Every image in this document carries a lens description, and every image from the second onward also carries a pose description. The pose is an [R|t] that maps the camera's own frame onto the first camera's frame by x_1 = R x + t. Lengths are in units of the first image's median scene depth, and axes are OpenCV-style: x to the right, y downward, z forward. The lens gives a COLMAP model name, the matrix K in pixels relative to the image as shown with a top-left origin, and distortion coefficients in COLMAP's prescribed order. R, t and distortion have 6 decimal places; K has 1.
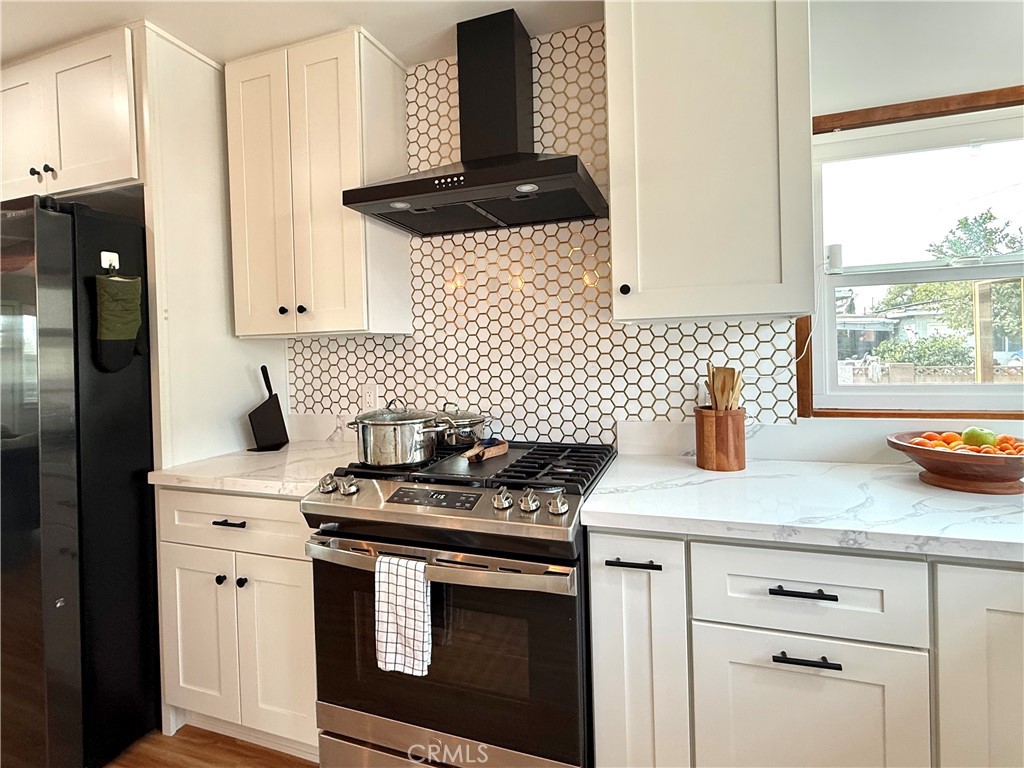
lens RADIAL K [[510.3, 0, 515.7], [0, 510.3, 353.7], [0, 0, 1]] dist [0.001256, 0.000622]
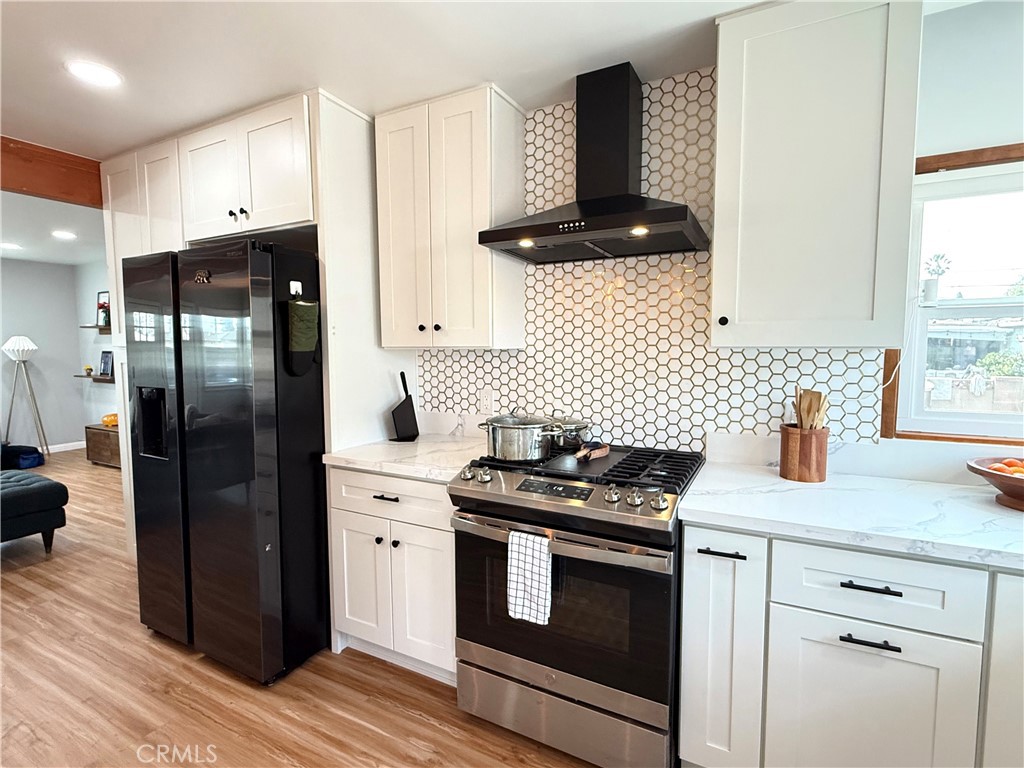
lens RADIAL K [[500.5, 0, 512.0], [0, 500.5, 384.0], [0, 0, 1]] dist [0.001935, 0.000388]
pose [[0.989255, 0.033872, -0.142223, -0.079870], [-0.023491, 0.996978, 0.074042, -0.050291], [0.144301, -0.069906, 0.987061, -0.166012]]
